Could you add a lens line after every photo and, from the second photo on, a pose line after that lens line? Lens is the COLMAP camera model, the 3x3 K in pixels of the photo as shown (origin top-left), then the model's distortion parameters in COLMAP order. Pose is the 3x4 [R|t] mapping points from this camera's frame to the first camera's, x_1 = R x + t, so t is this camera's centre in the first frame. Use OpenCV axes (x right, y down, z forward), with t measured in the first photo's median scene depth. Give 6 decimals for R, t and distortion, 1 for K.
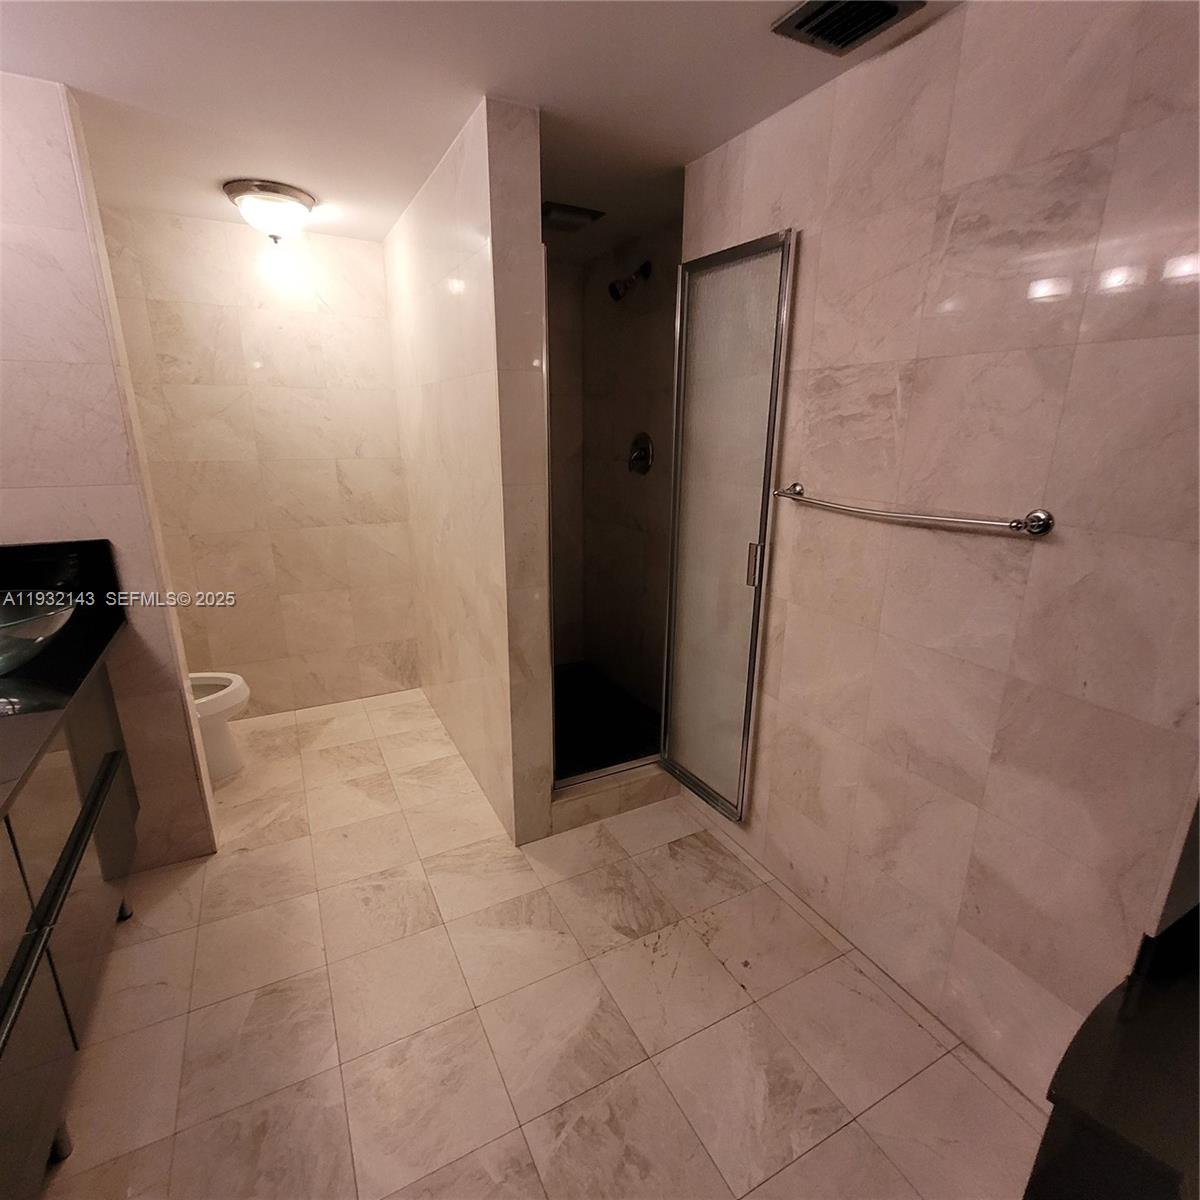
lens RADIAL K [[627.7, 0, 611.7], [0, 627.7, 613.7], [0, 0, 1]] dist [0.004032, 0.000613]
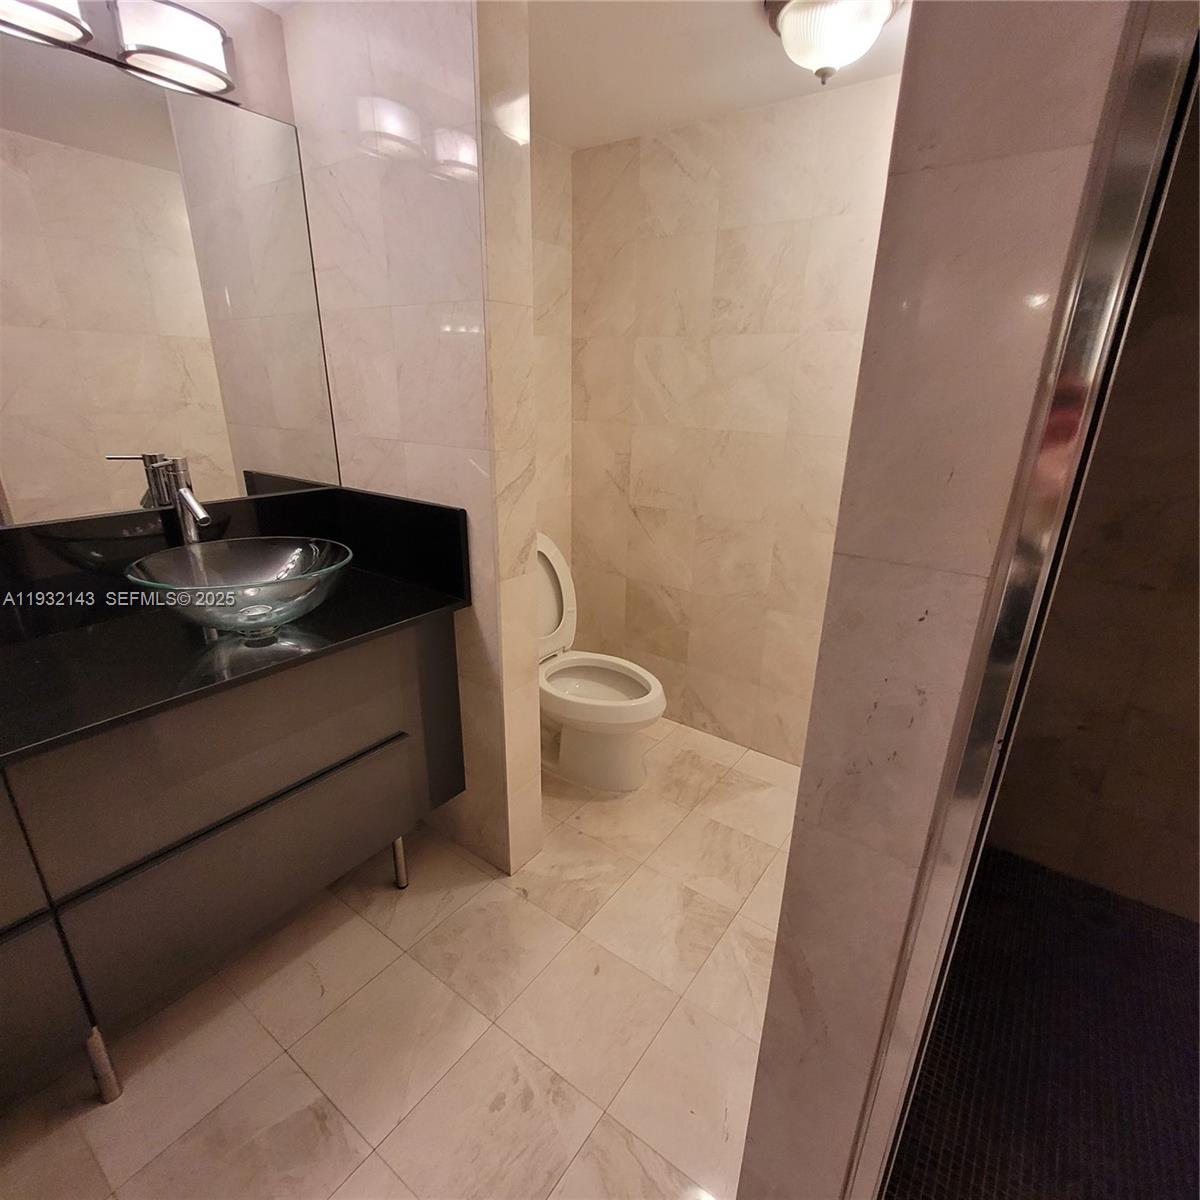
lens RADIAL K [[627.7, 0, 611.7], [0, 627.7, 613.7], [0, 0, 1]] dist [0.004032, 0.000613]
pose [[0.442234, 0.307715, -0.842461, 0.047818], [-0.276596, 0.940312, 0.198262, -0.143929], [0.853184, 0.145343, 0.500951, 0.515957]]
